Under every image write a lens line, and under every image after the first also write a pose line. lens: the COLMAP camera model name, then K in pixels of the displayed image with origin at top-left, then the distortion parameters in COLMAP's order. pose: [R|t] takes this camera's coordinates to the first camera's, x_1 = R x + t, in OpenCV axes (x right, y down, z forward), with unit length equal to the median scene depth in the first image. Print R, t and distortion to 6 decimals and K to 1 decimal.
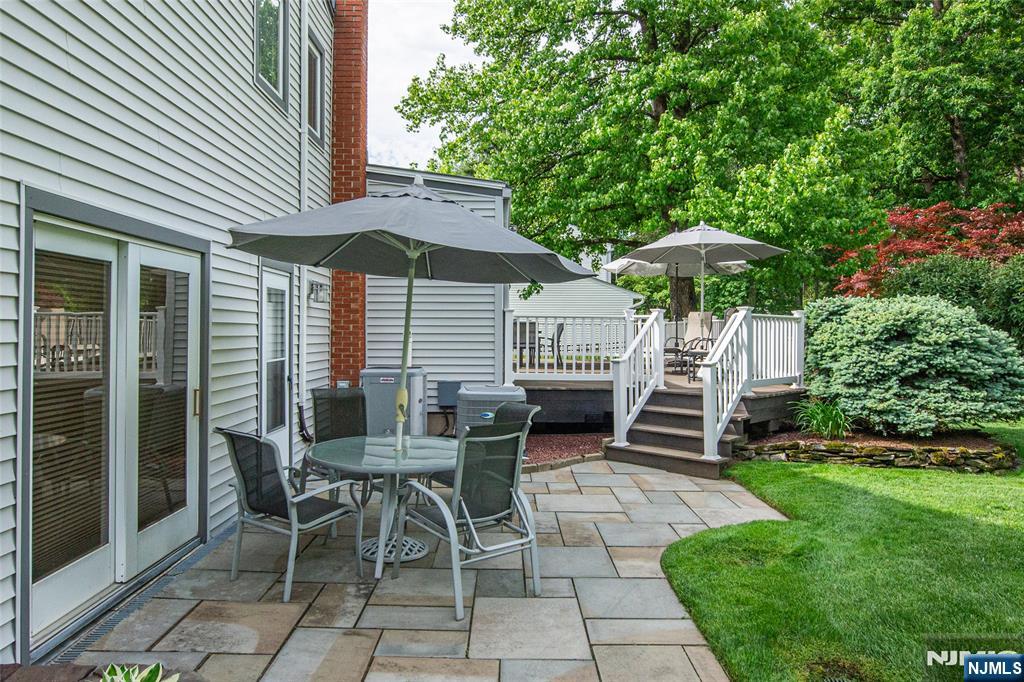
lens RADIAL K [[693.0, 0, 511.6], [0, 693.0, 324.8], [0, 0, 1]] dist [-0.001856, -0.000706]
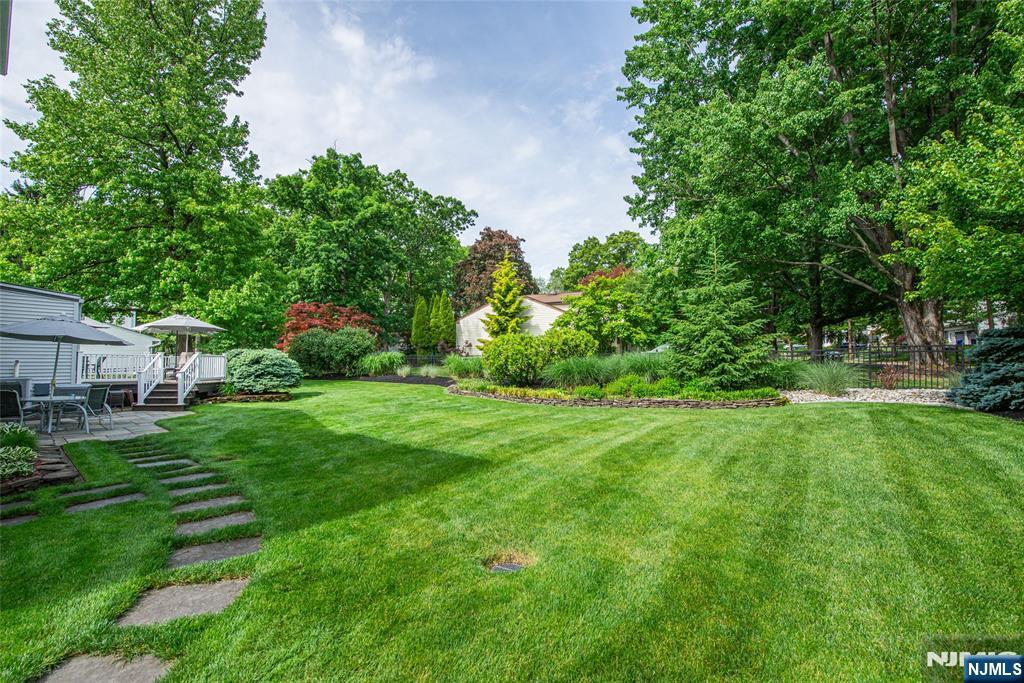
lens RADIAL K [[456.6, 0, 512.0], [0, 456.6, 341.5], [0, 0, 1]] dist [-0.000334, -0.000392]
pose [[0.667066, 0.030398, 0.744379, -0.196997], [-0.002018, 0.999237, -0.038998, 0.001881], [-0.744996, 0.024512, 0.666618, -1.195157]]
